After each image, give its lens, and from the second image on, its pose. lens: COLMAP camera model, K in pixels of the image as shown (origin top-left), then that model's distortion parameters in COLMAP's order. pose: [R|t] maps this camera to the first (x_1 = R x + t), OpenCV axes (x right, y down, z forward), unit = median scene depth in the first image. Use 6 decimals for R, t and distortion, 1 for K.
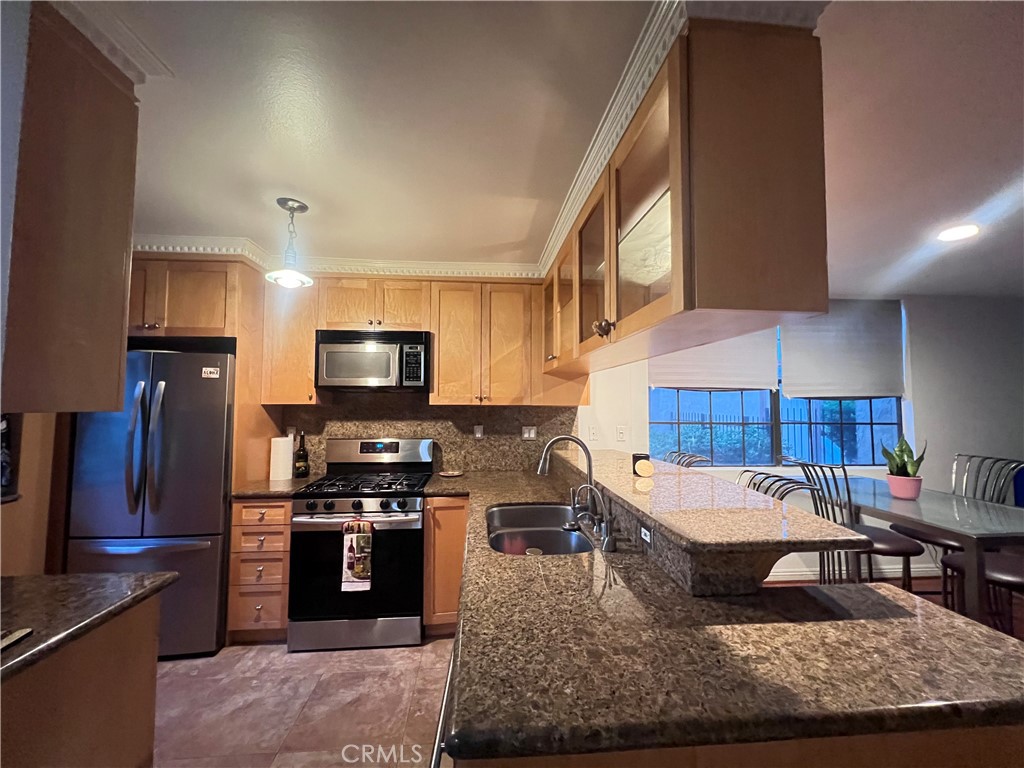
lens RADIAL K [[411.9, 0, 511.1], [0, 411.9, 384.2], [0, 0, 1]] dist [-0.000470, -0.000235]
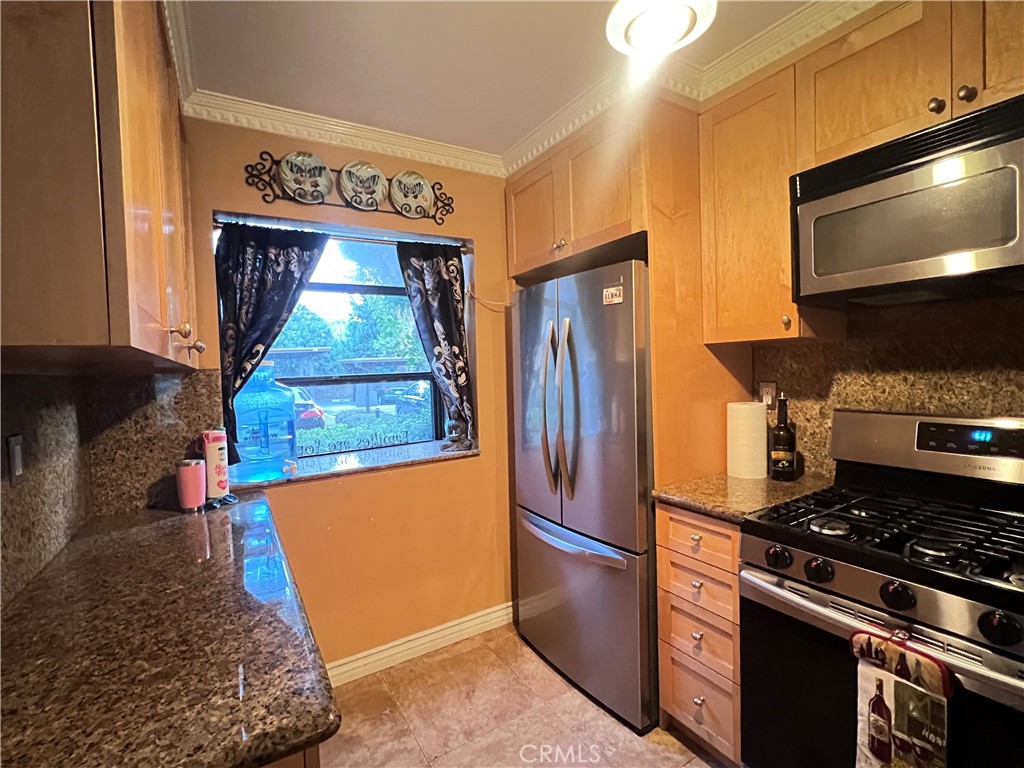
lens RADIAL K [[473.5, 0, 510.8], [0, 473.5, 384.6], [0, 0, 1]] dist [-0.001456, -0.000040]
pose [[0.446485, 0.014192, -0.894679, -0.132058], [0.082024, 0.995015, 0.056718, 0.045262], [0.891024, -0.098709, 0.443095, 0.454829]]
